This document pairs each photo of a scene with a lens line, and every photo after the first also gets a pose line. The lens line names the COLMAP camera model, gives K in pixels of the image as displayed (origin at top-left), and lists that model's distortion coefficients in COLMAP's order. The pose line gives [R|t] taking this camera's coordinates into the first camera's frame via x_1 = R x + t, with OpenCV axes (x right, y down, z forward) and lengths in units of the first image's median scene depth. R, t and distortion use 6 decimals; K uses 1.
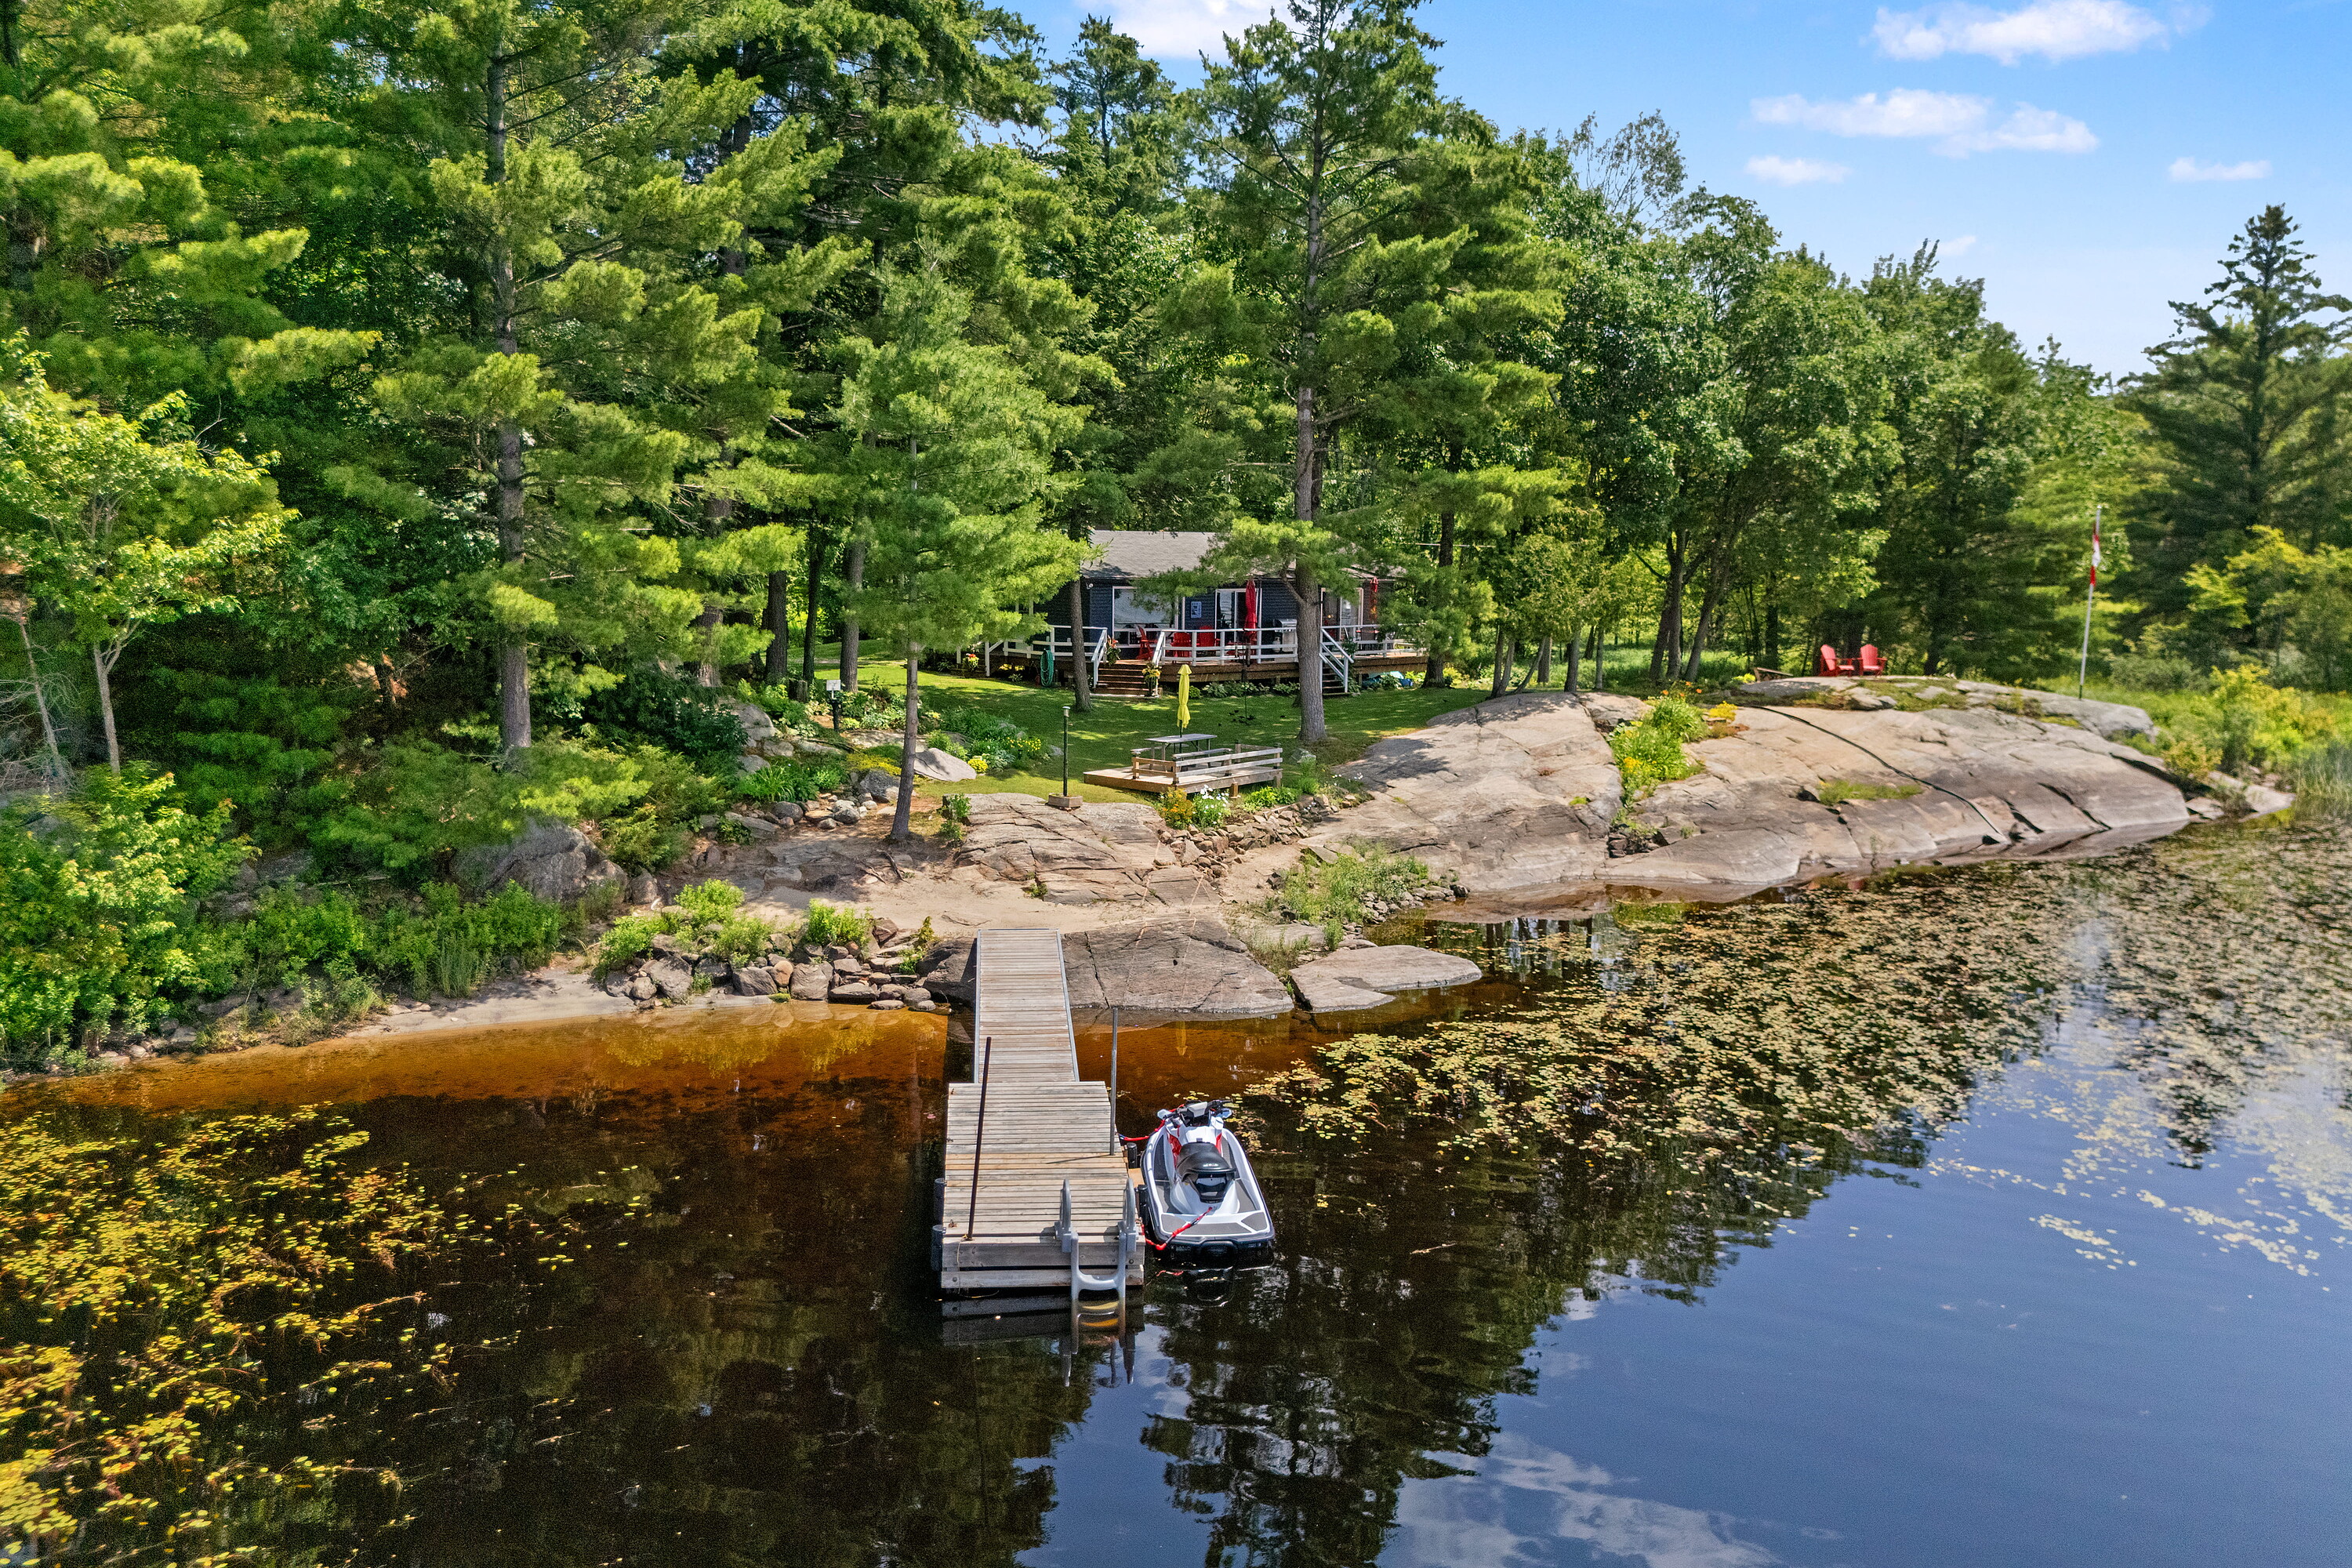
lens RADIAL K [[1733.8, 0, 1165.6], [0, 1733.8, 791.5], [0, 0, 1]] dist [0.087719, -0.107800]
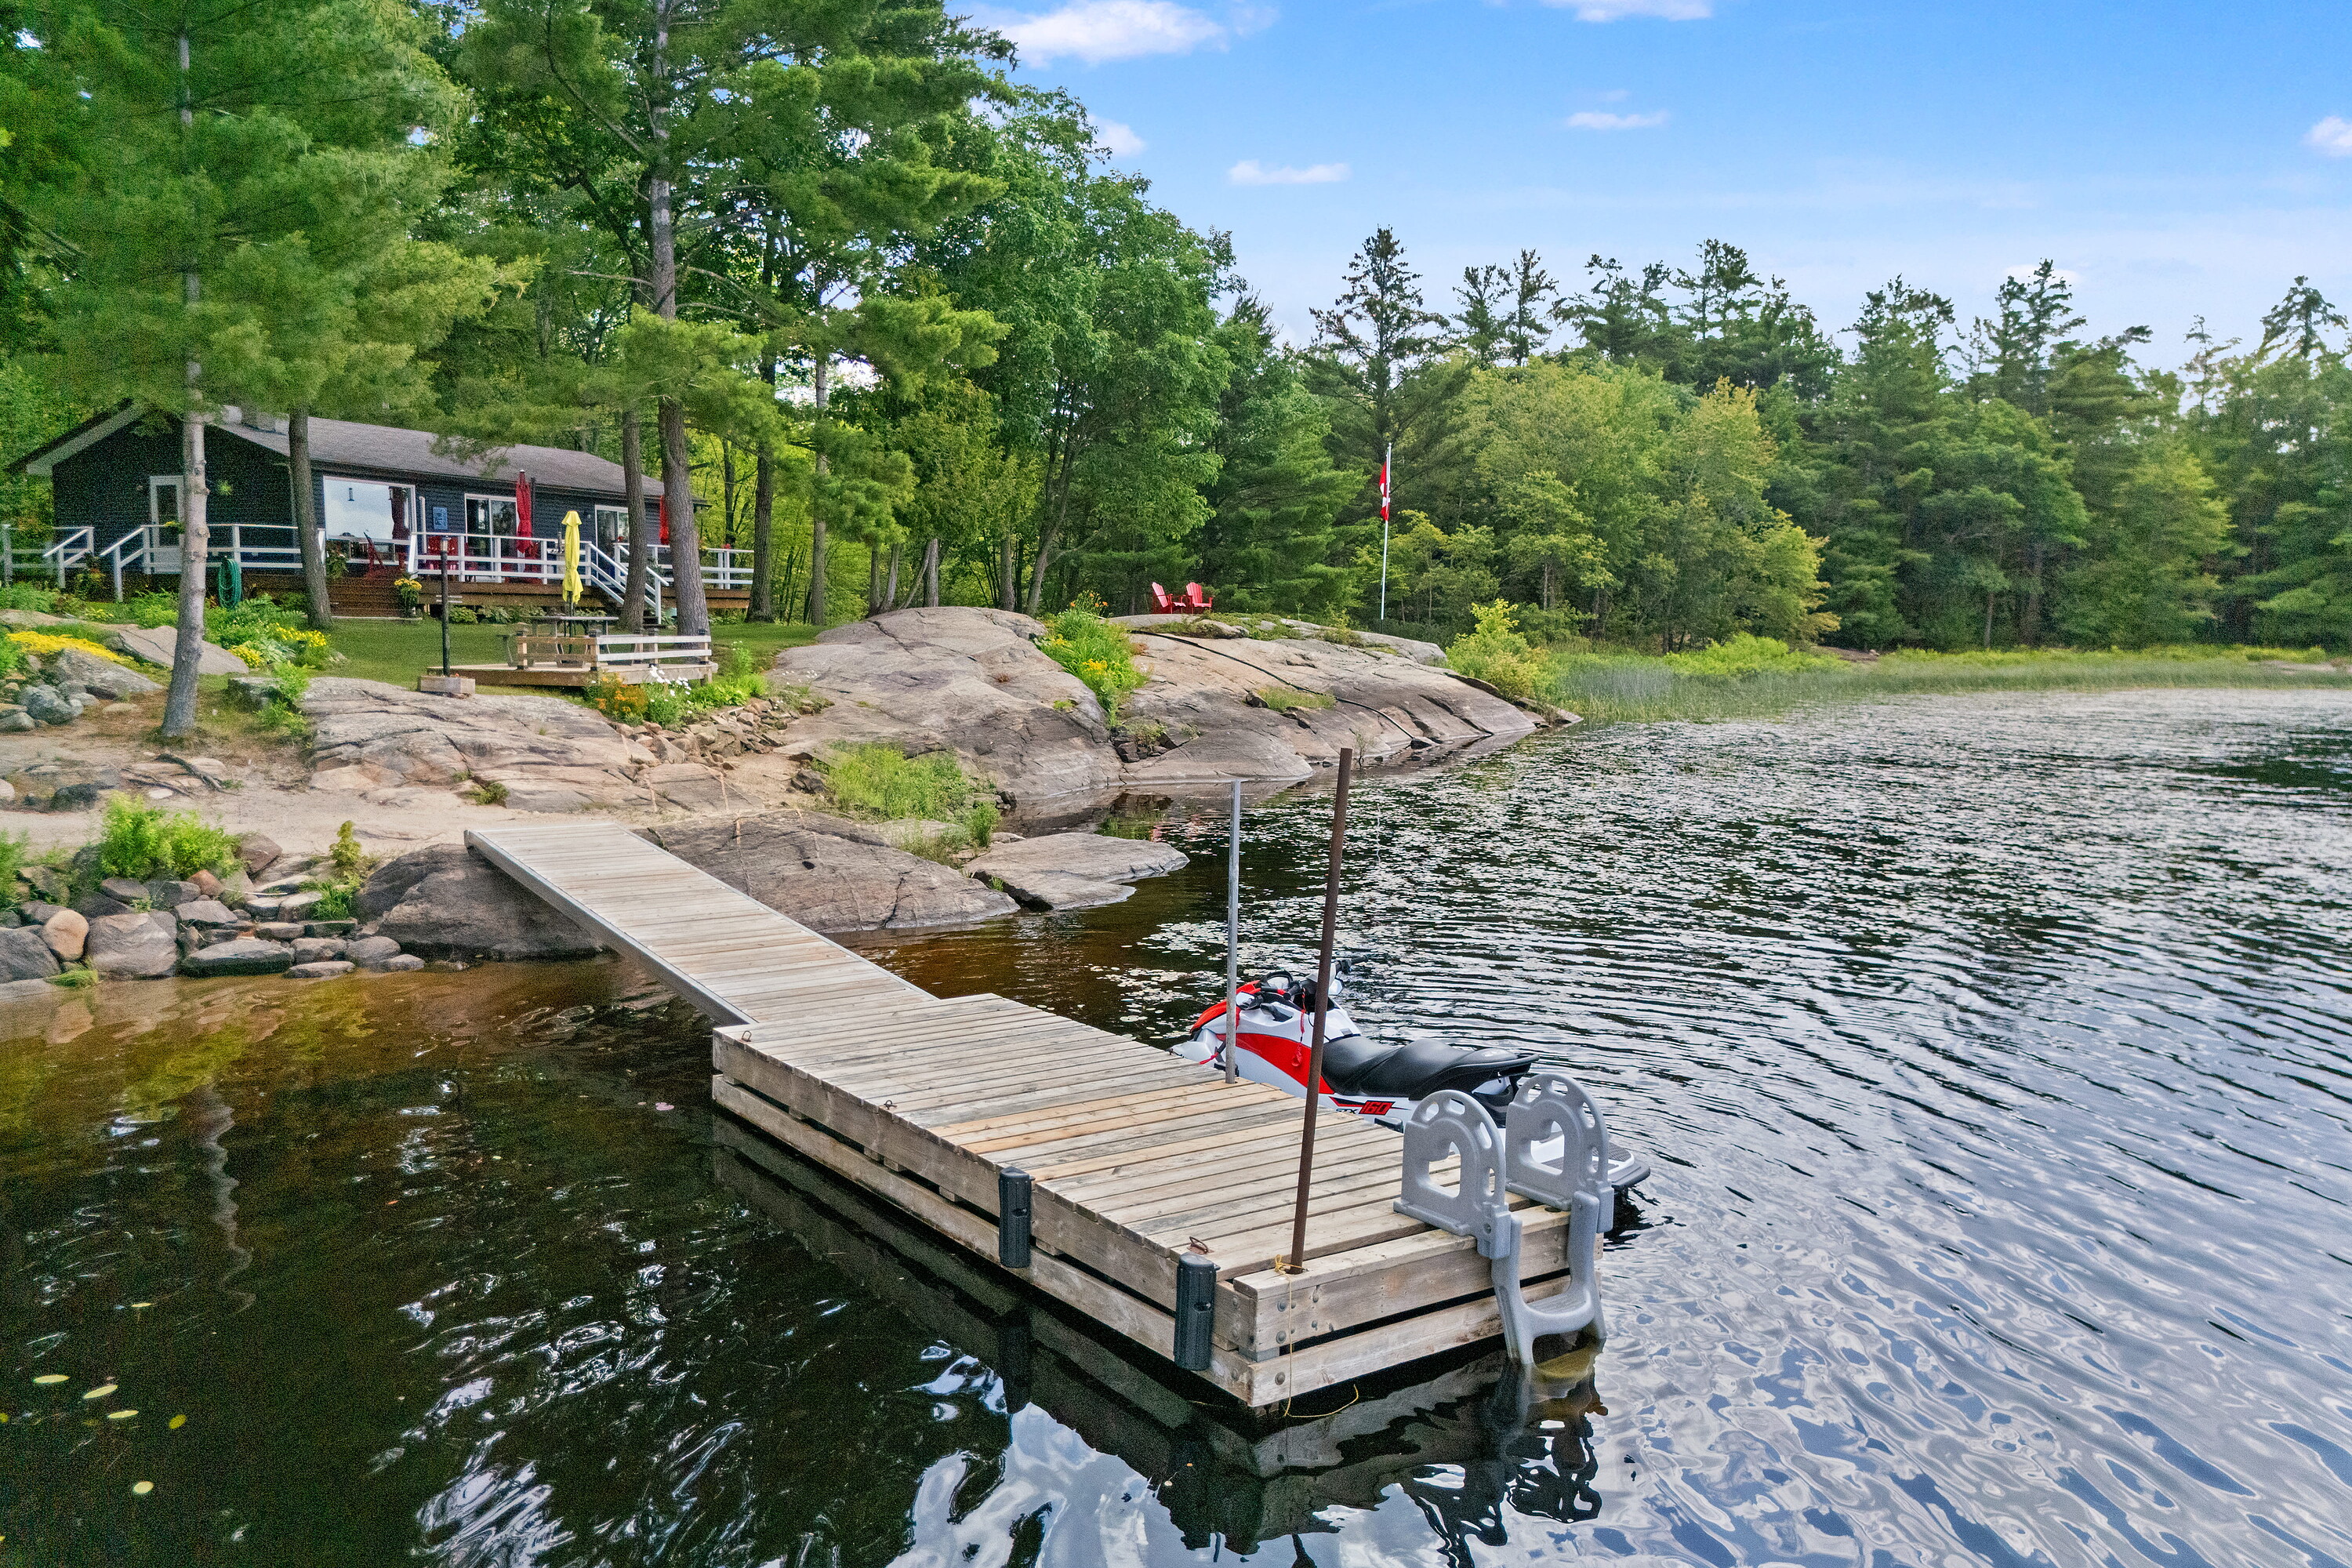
lens RADIAL K [[1733.8, 0, 1165.6], [0, 1733.8, 791.5], [0, 0, 1]] dist [0.087719, -0.107800]
pose [[0.864314, -0.051424, 0.500317, -0.161817], [0.067442, 0.997625, -0.013970, 0.074484], [-0.498410, 0.045817, 0.865730, 0.326179]]
